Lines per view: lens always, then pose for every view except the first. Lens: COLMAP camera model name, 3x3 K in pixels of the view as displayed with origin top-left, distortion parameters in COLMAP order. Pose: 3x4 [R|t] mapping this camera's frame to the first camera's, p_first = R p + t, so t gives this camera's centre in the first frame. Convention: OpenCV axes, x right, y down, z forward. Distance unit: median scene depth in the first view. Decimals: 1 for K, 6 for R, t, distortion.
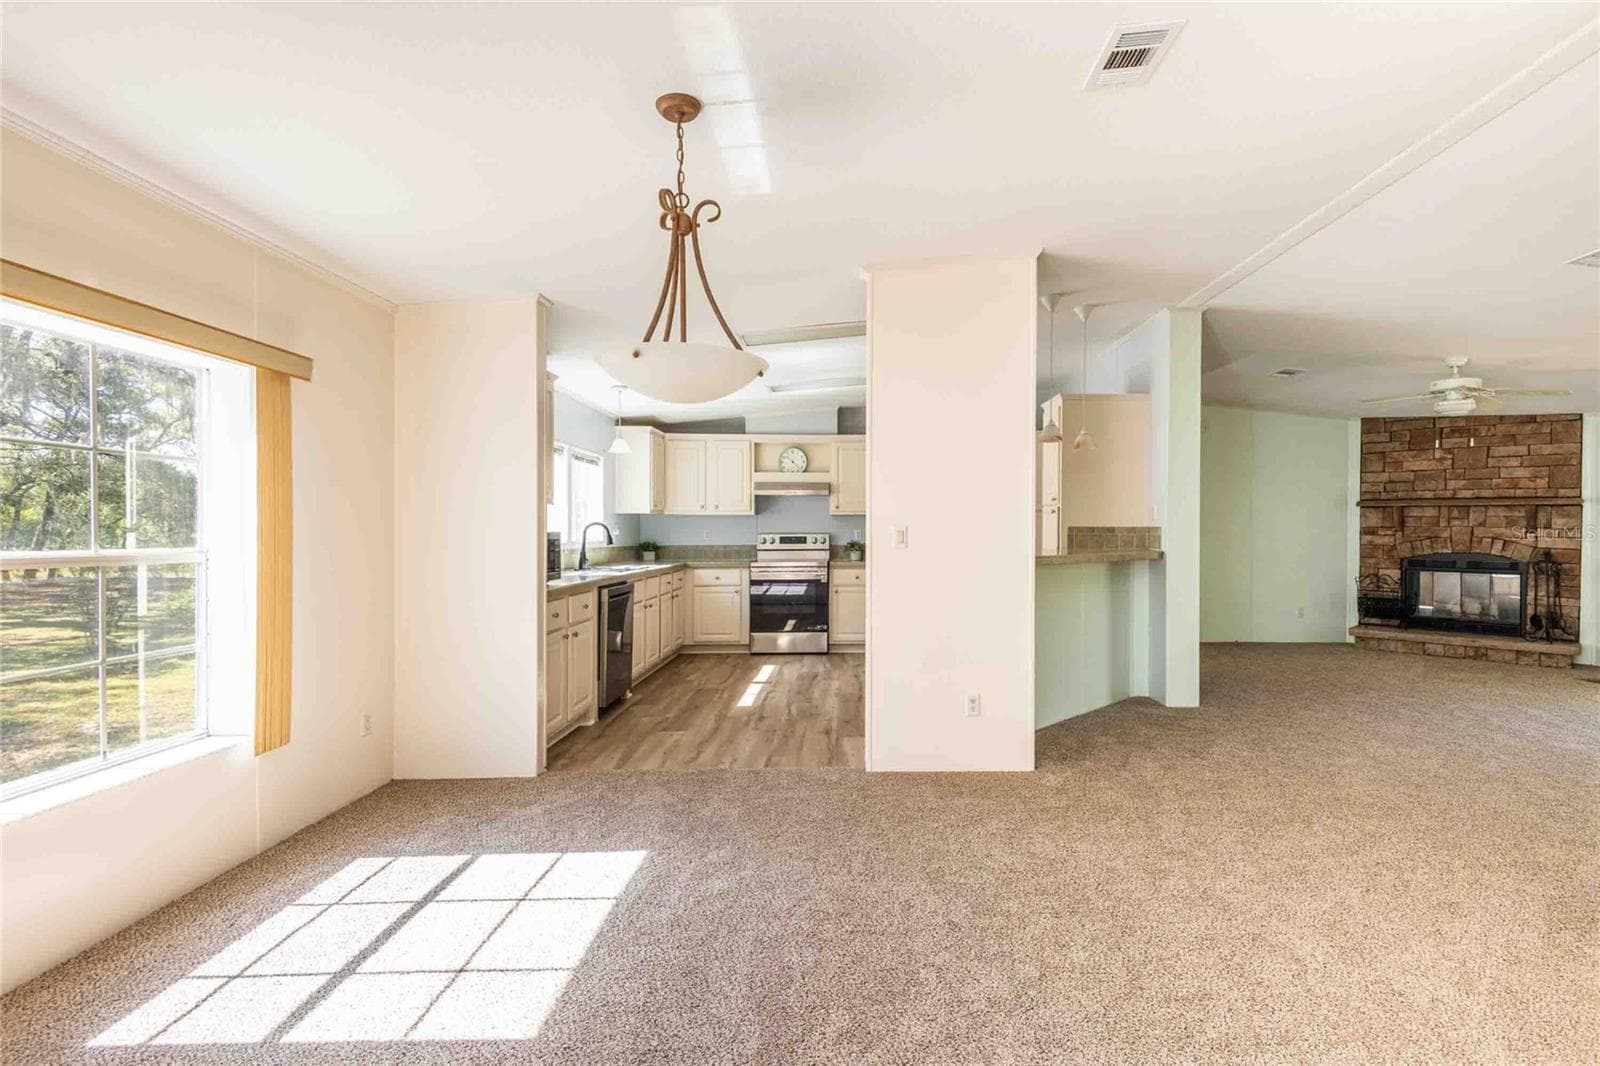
lens RADIAL K [[749.9, 0, 840.3], [0, 749.9, 536.4], [0, 0, 1]] dist [-0.001294, 0.000223]
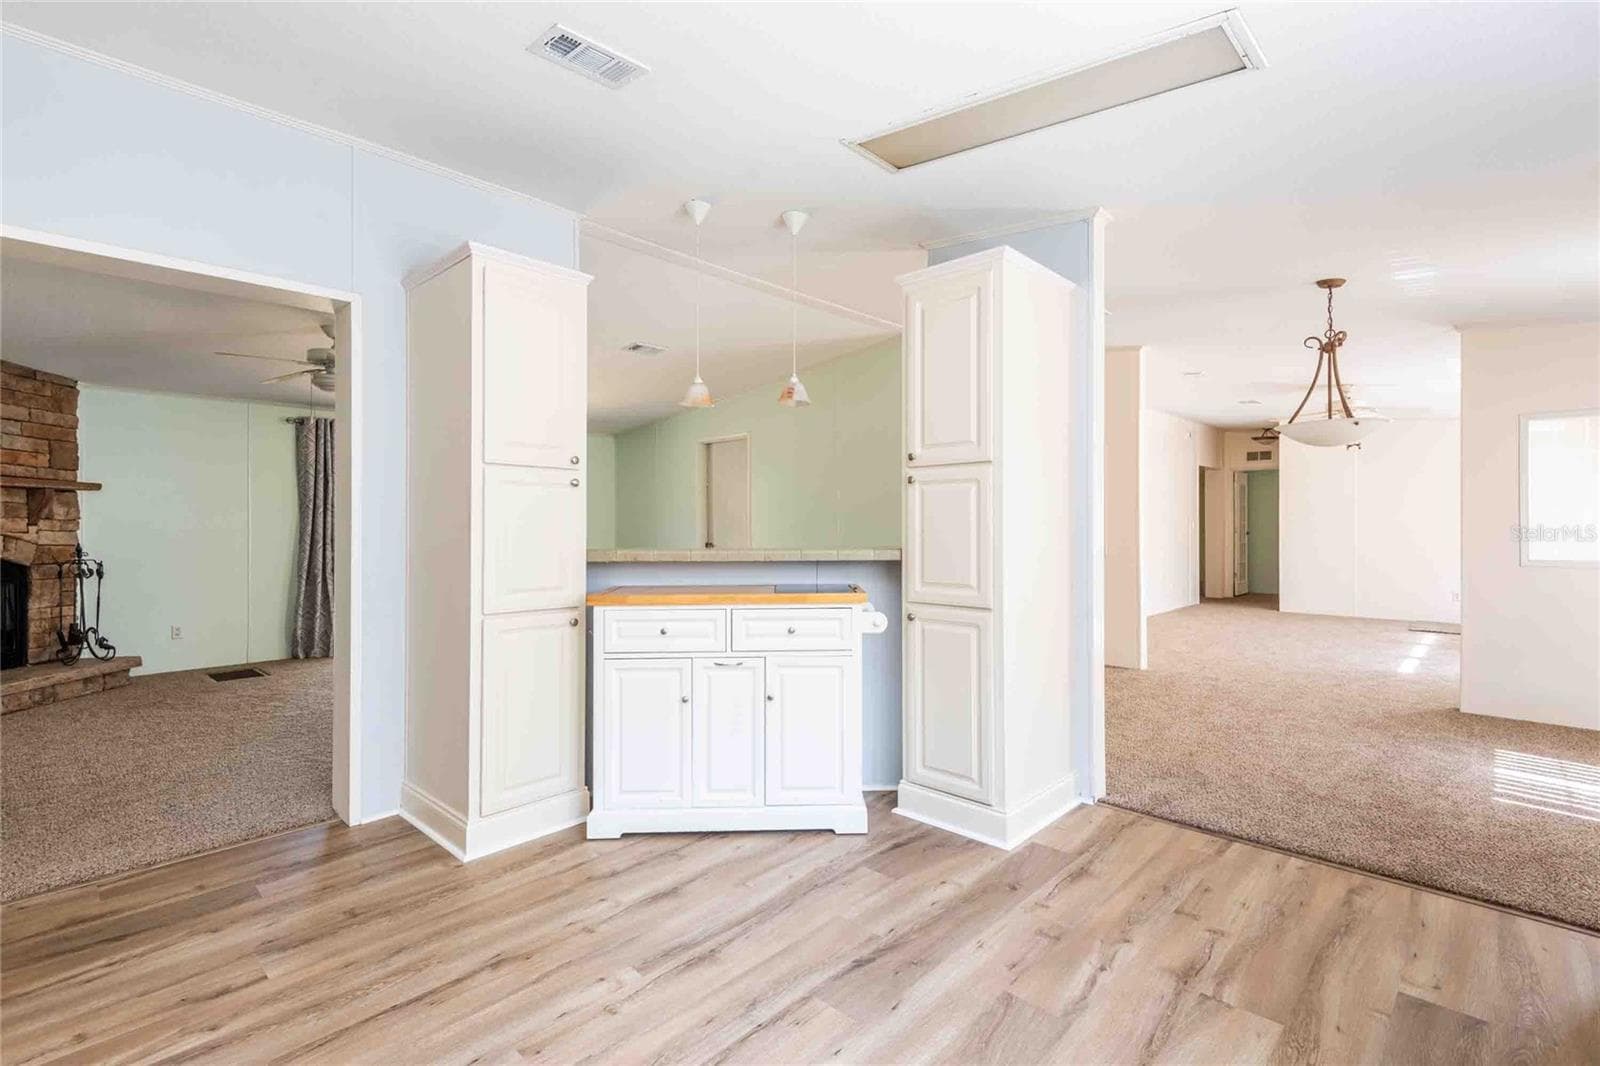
lens RADIAL K [[748.5, 0, 817.5], [0, 748.5, 520.3], [0, 0, 1]] dist [0.000599, -0.001953]
pose [[-0.739823, 0.003130, 0.672794, -0.155653], [0.006127, 0.999979, 0.002085, -0.006178], [-0.672774, 0.005665, -0.739827, 0.962707]]
